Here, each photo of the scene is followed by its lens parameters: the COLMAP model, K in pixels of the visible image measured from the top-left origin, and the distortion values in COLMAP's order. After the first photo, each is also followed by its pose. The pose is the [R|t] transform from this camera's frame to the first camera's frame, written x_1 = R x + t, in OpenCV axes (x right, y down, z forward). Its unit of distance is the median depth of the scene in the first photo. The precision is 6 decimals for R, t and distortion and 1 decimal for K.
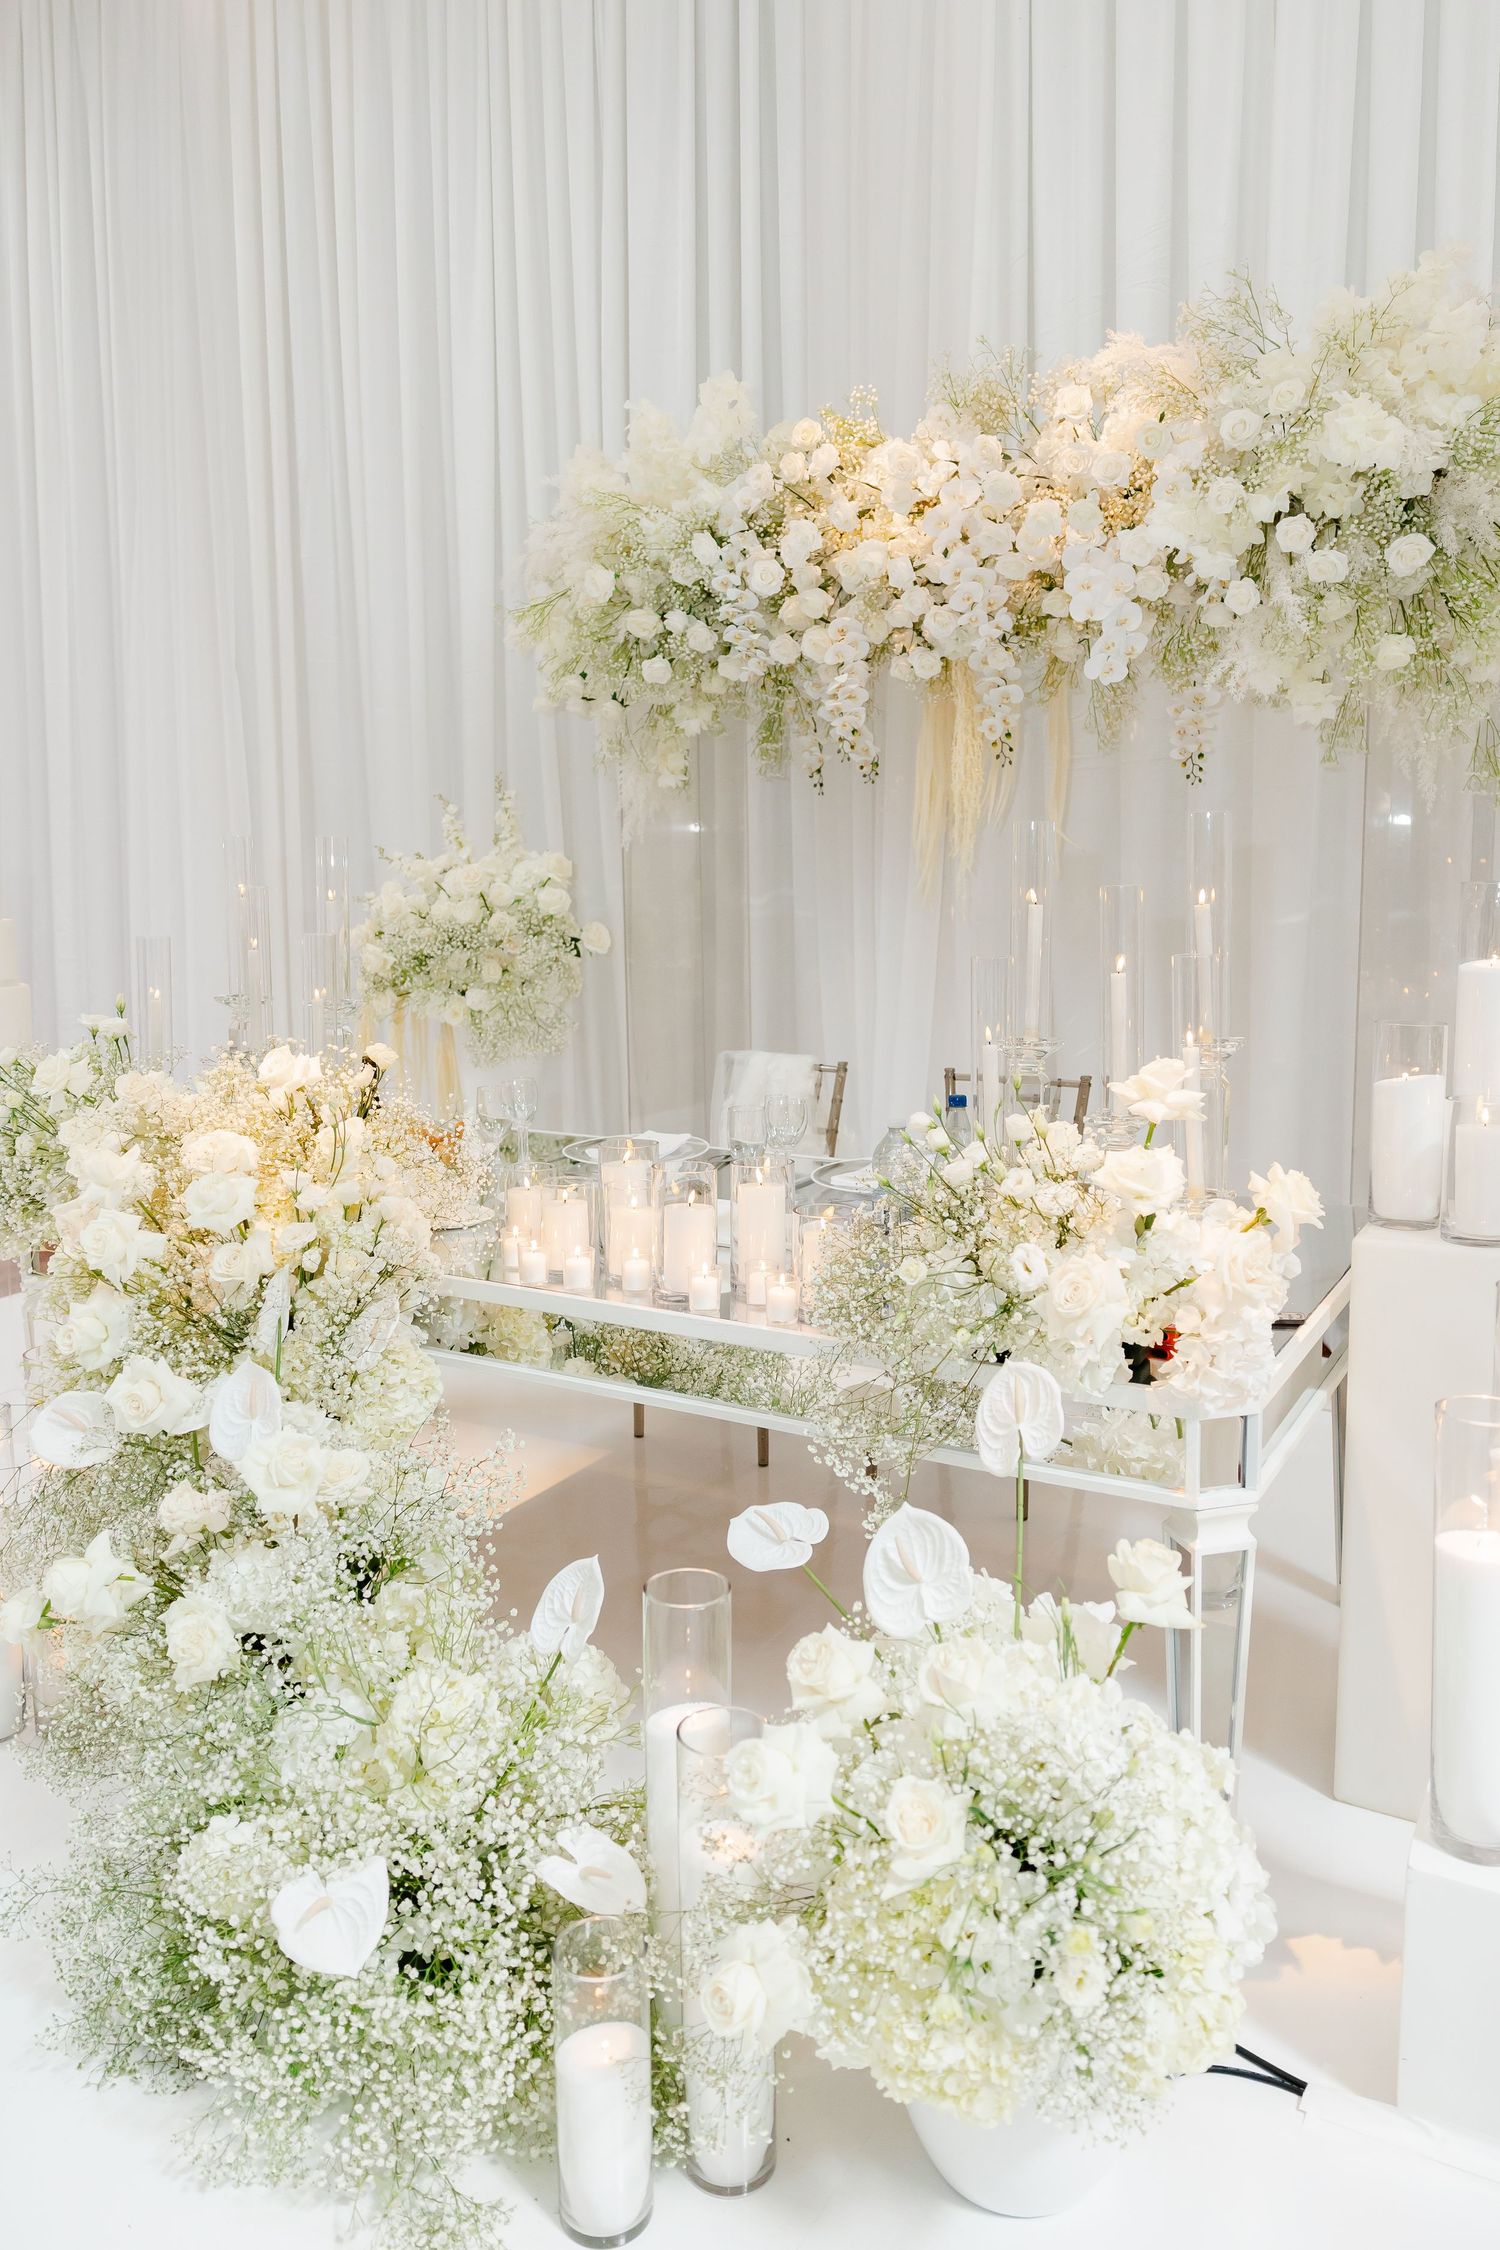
lens RADIAL K [[1596.2, 0, 755.4], [0, 1596.2, 1071.2], [0, 0, 1]] dist [-0.009069, -0.002225]
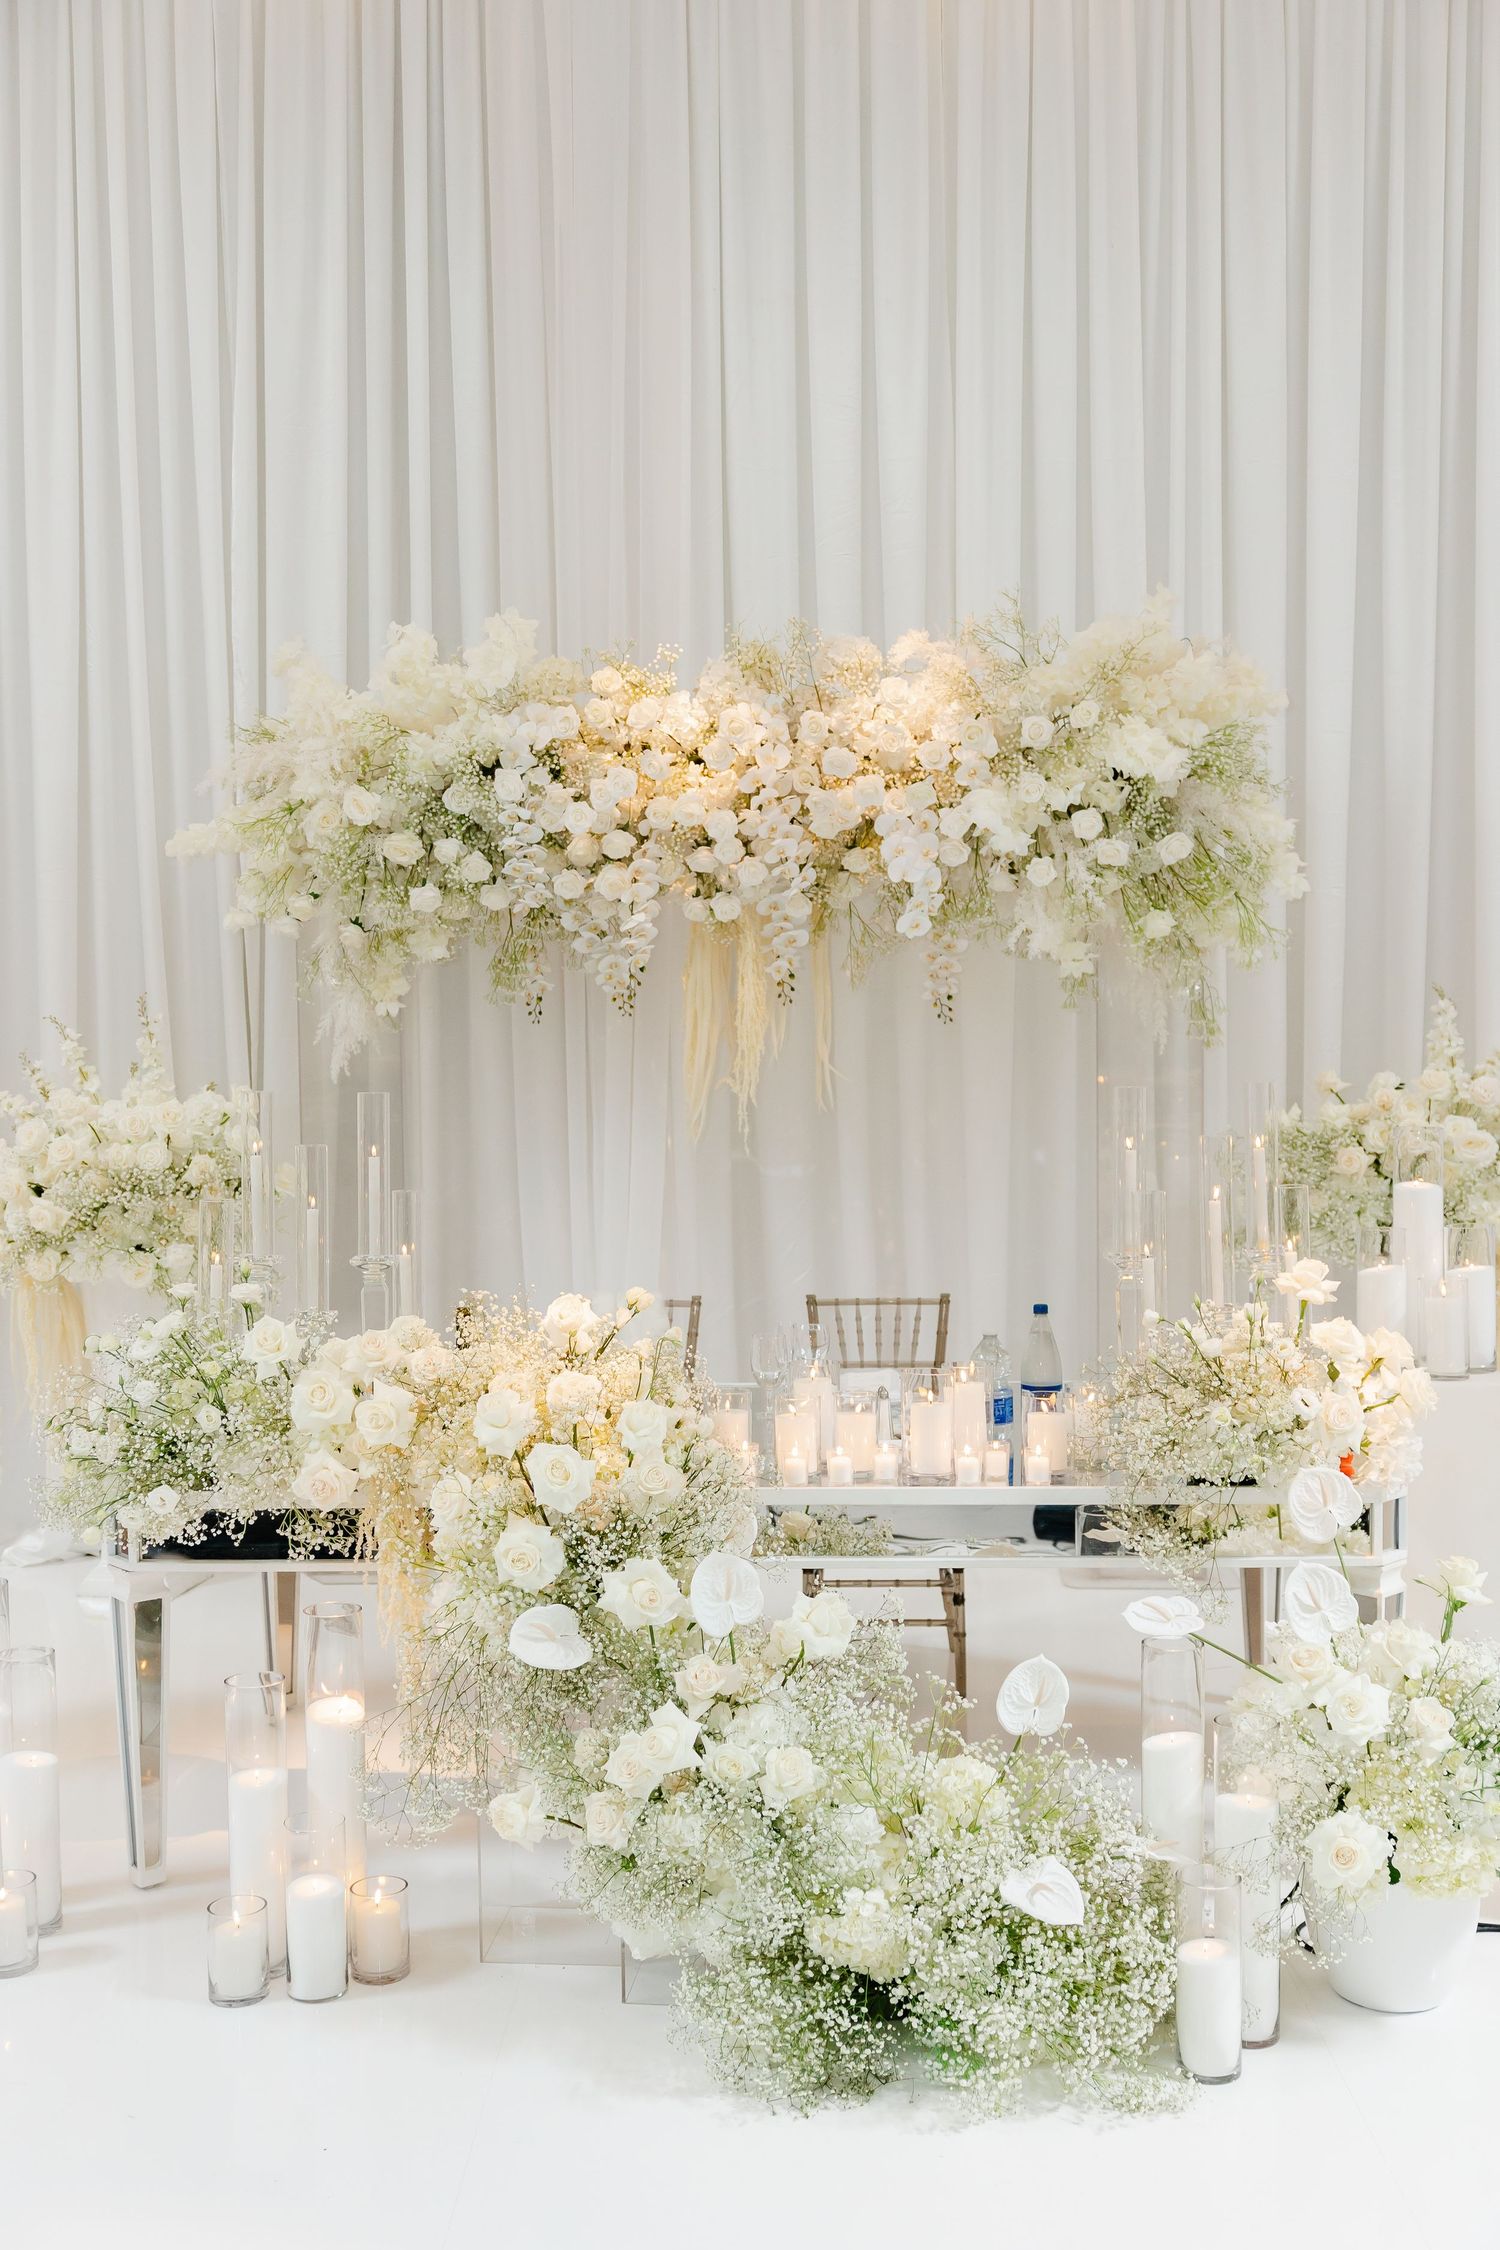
lens RADIAL K [[2215.5, 0, 750.0], [0, 2215.5, 1125.0], [0, 0, 1]] dist [-0.046811, 0.012899]
pose [[0.879940, -0.019437, 0.474688, -0.868794], [0.063333, 0.995044, -0.076659, -0.005628], [-0.470845, 0.097519, 0.876810, -0.393354]]
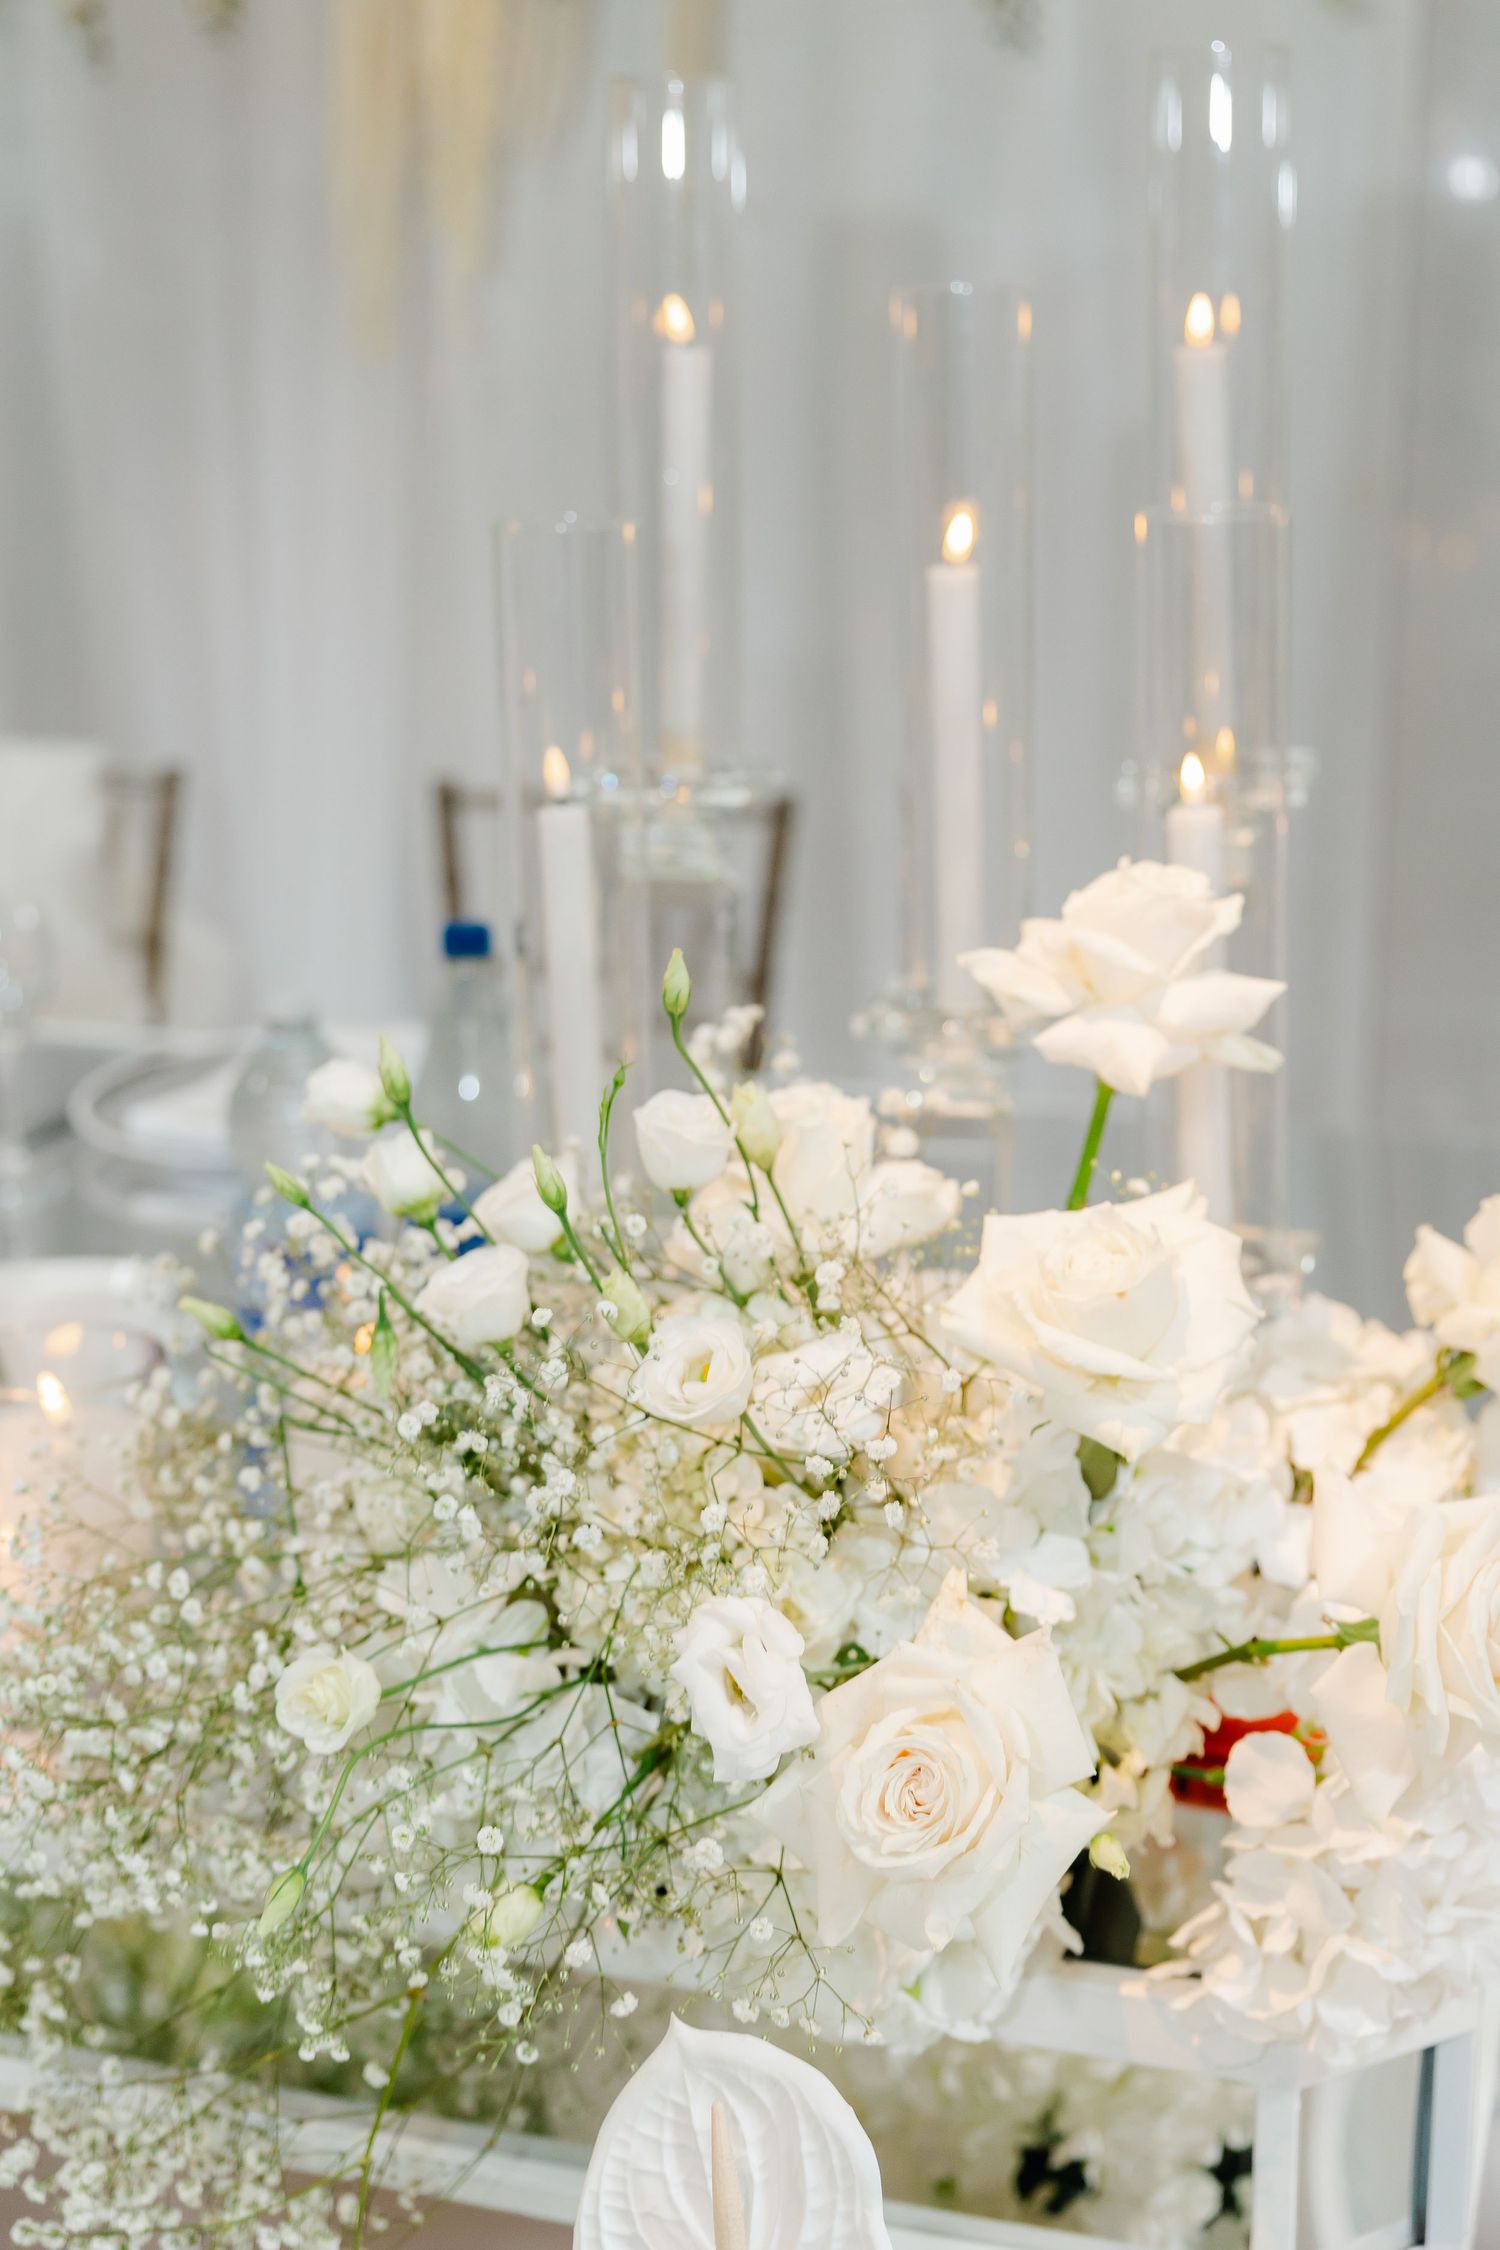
lens RADIAL K [[3020.7, 0, 750.0], [0, 3020.7, 1125.0], [0, 0, 1]] dist [0.001227, 0.002879]
pose [[0.976399, -0.055223, 0.208797, 0.048282], [0.024812, 0.989039, 0.145552, -0.034747], [-0.214546, -0.136936, 0.967067, 0.356343]]
